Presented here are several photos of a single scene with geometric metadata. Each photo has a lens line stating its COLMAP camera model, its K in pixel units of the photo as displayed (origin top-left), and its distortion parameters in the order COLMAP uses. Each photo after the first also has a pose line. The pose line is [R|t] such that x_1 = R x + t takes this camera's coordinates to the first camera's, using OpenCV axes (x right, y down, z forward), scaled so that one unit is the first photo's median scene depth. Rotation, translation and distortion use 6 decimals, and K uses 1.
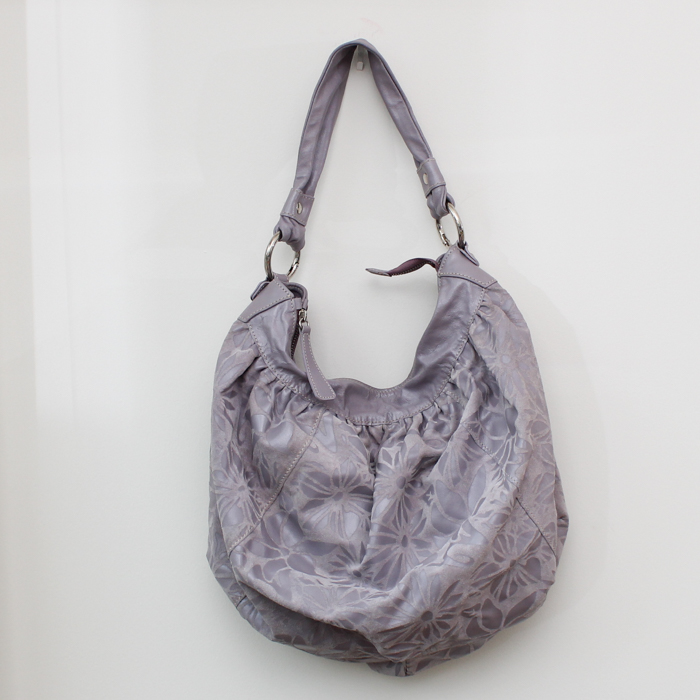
lens RADIAL K [[1855.3, 0, 349.9], [0, 1855.3, 350.1], [0, 0, 1]] dist [-0.142620, 0.000000]
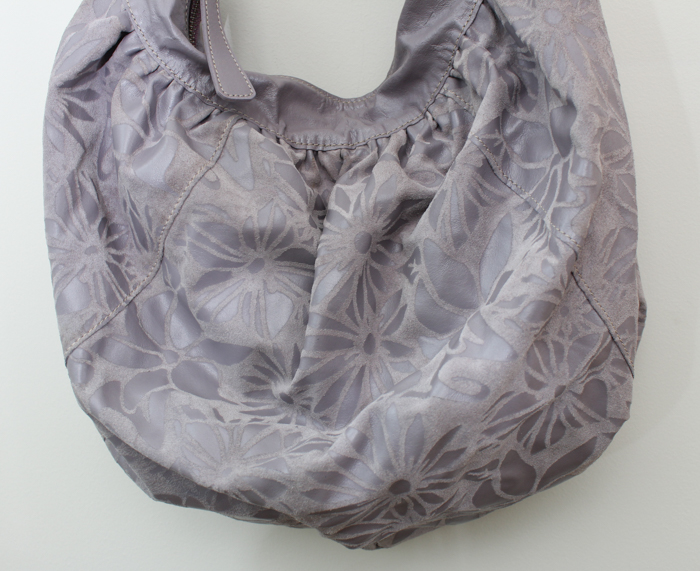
lens RADIAL K [[979.3, 0, 350.4], [0, 979.3, 285.9], [0, 0, 1]] dist [-0.139836, 0.000000]
pose [[0.997408, 0.013134, -0.070743, 0.045302], [-0.006655, 0.995824, 0.091053, 0.057367], [0.071644, -0.090347, 0.993330, 0.699523]]
